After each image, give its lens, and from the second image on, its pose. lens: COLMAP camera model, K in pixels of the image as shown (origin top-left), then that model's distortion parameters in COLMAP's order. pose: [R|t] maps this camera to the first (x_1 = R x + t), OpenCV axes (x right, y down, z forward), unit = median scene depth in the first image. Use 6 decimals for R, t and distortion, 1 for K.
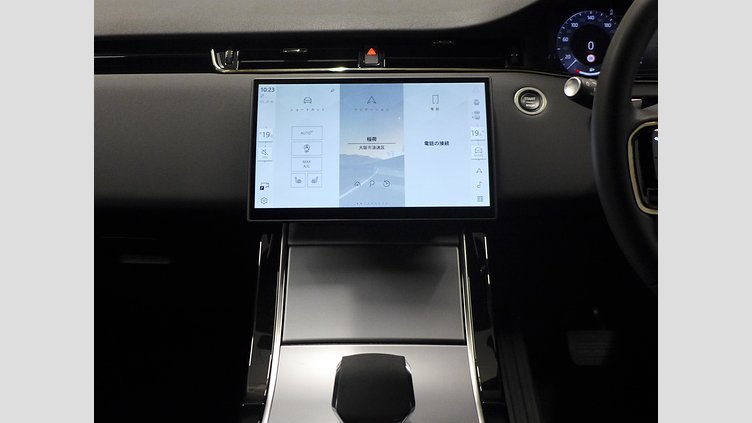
lens RADIAL K [[734.1, 0, 386.8], [0, 734.1, 214.3], [0, 0, 1]] dist [-0.062245, -0.011641]
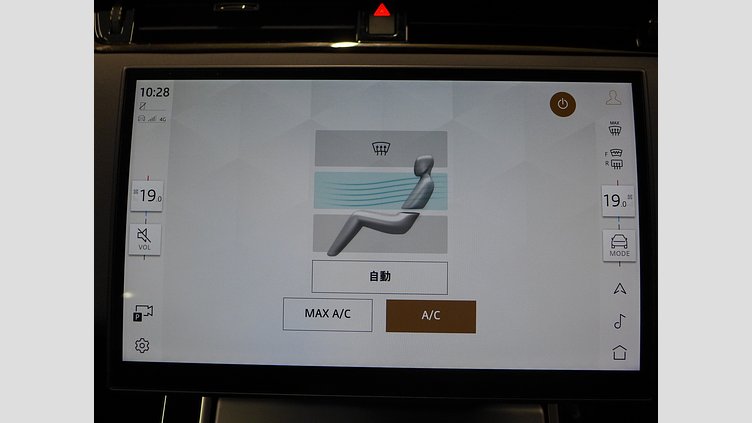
lens RADIAL K [[488.9, 0, 372.6], [0, 488.9, 209.4], [0, 0, 1]] dist [-0.042128, 0.001003]
pose [[0.999451, 0.020476, -0.026054, -0.017112], [-0.016496, 0.989334, 0.144725, -0.143764], [0.028740, -0.144216, 0.989129, 0.695095]]
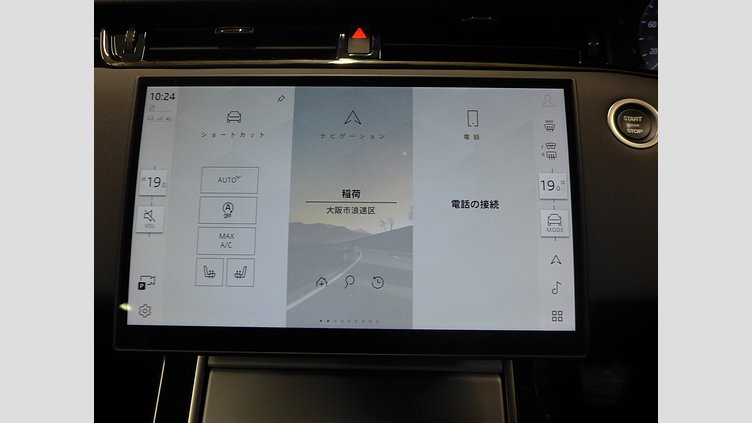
lens RADIAL K [[486.5, 0, 376.2], [0, 486.5, 210.4], [0, 0, 1]] dist [-0.044747, 0.001681]
pose [[0.999641, 0.018548, -0.019328, 0.004328], [-0.017065, 0.997094, 0.074240, -0.115164], [0.020649, -0.073884, 0.997053, 0.641889]]
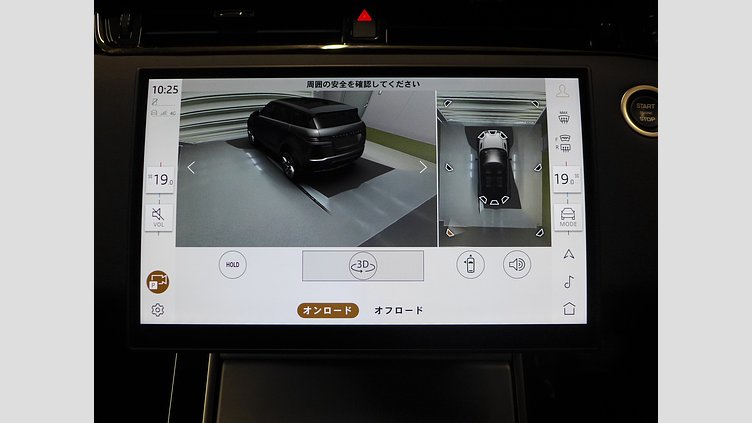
lens RADIAL K [[486.5, 0, 376.2], [0, 486.5, 210.4], [0, 0, 1]] dist [-0.044747, 0.001681]
pose [[0.999961, 0.007937, -0.003993, -0.009590], [-0.007259, 0.988981, 0.147867, -0.136755], [0.005123, -0.147832, 0.988999, 0.648221]]
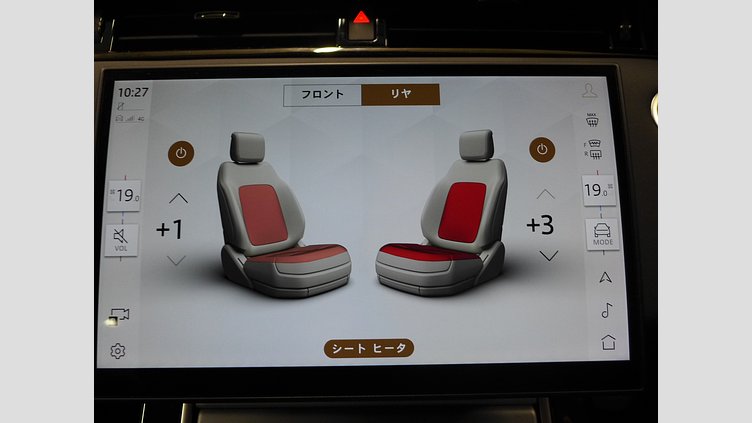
lens RADIAL K [[489.0, 0, 377.1], [0, 489.0, 212.4], [0, 0, 1]] dist [-0.040154, -0.000665]
pose [[0.999954, -0.003011, 0.009058, -0.014363], [0.002245, 0.996508, 0.083462, -0.120630], [-0.009278, -0.083438, 0.996470, 0.695156]]
